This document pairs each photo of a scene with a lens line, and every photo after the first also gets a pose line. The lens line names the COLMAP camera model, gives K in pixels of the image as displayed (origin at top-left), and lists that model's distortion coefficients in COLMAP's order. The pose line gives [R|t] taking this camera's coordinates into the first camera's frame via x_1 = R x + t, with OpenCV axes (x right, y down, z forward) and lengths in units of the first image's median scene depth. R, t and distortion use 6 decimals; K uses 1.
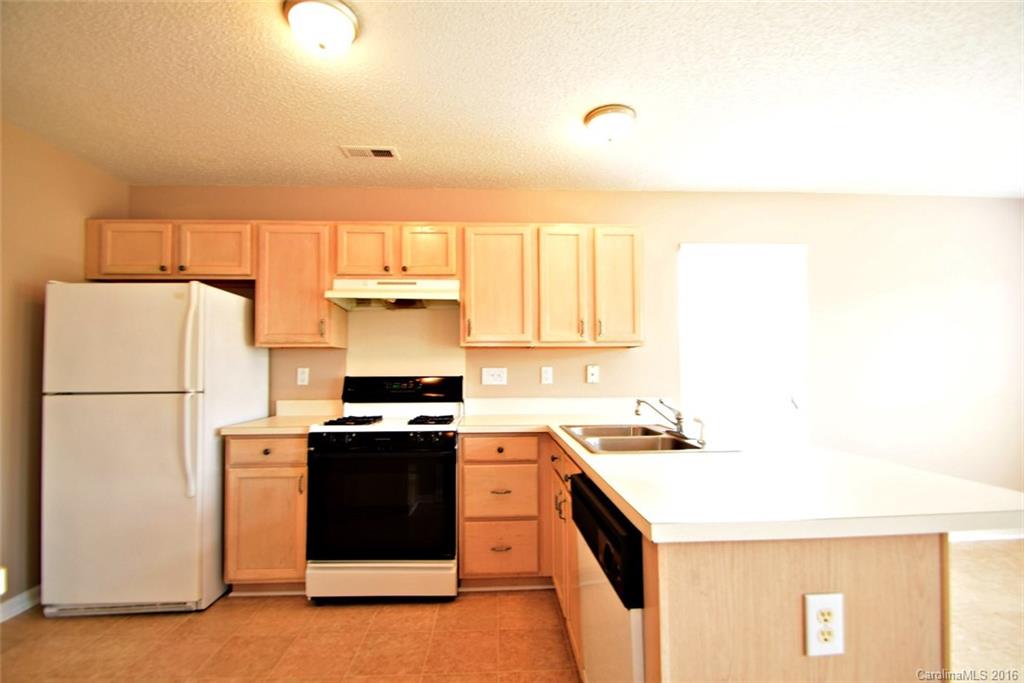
lens RADIAL K [[456.4, 0, 513.6], [0, 456.4, 358.3], [0, 0, 1]] dist [0.012178, -0.016461]
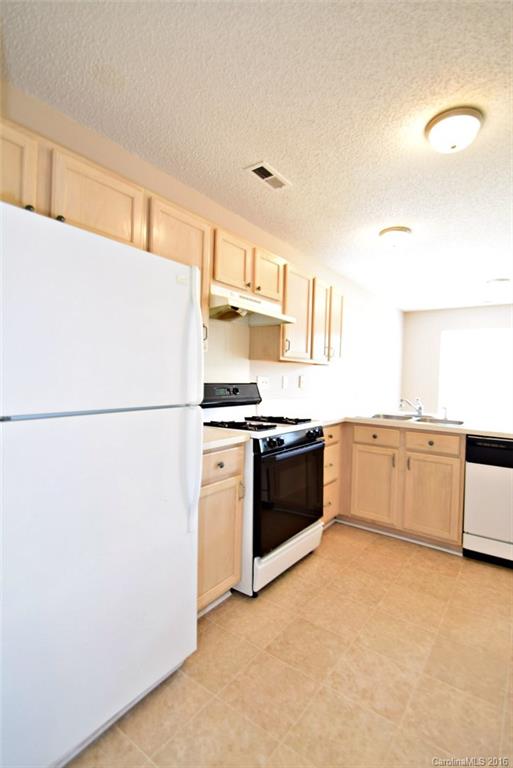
lens RADIAL K [[363.0, 0, 260.8], [0, 363.0, 385.2], [0, 0, 1]] dist [0.001311, -0.015426]
pose [[0.624814, 0.002350, 0.780770, -1.081443], [-0.052478, 0.997861, 0.038991, 0.008110], [-0.779008, -0.065335, 0.623600, 0.487516]]
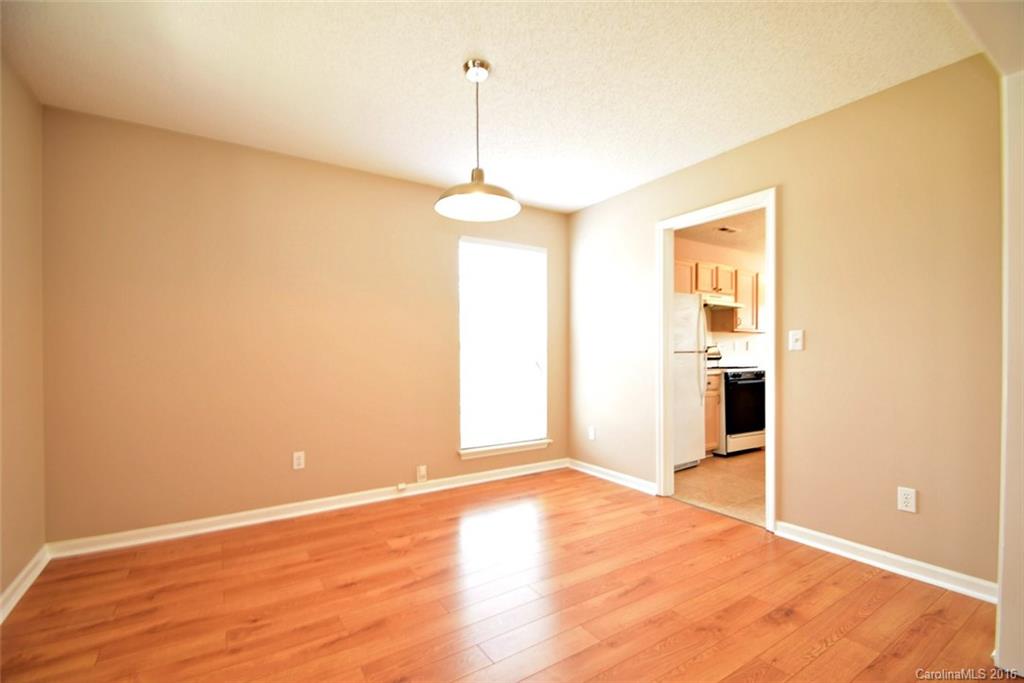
lens RADIAL K [[456.4, 0, 513.6], [0, 456.4, 358.3], [0, 0, 1]] dist [0.012178, -0.016461]
pose [[0.854567, -0.004212, 0.519323, -2.280155], [-0.012667, 0.999501, 0.028950, 0.054444], [-0.519186, -0.031318, 0.854087, -0.223847]]
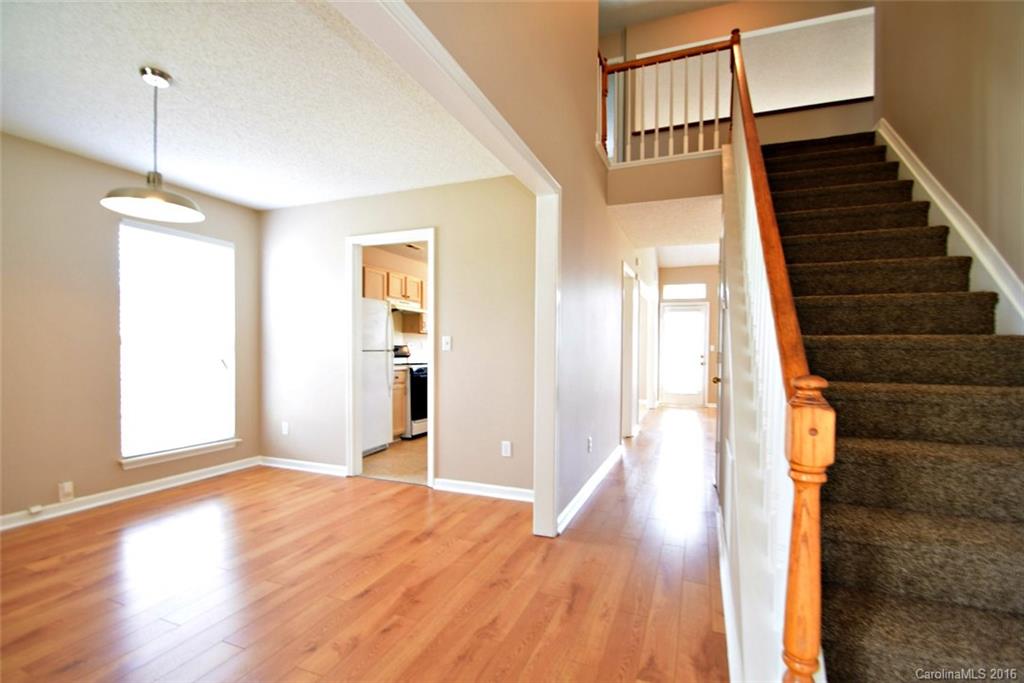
lens RADIAL K [[468.8, 0, 513.5], [0, 468.8, 359.4], [0, 0, 1]] dist [0.013134, -0.017795]
pose [[0.407471, -0.009895, 0.913164, -2.446220], [-0.029868, 0.999262, 0.024156, 0.043348], [-0.912730, -0.037117, 0.406875, -0.468070]]
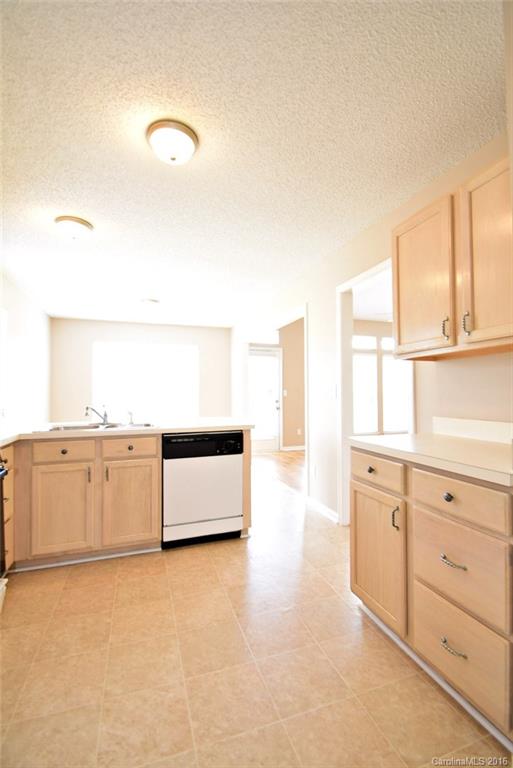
lens RADIAL K [[351.6, 0, 267.3], [0, 351.6, 385.3], [0, 0, 1]] dist [0.013134, -0.017795]
pose [[-0.303298, 0.030724, 0.952400, -1.036279], [-0.017686, 0.999126, -0.037864, 0.044108], [-0.952732, -0.028328, -0.302490, 0.689719]]
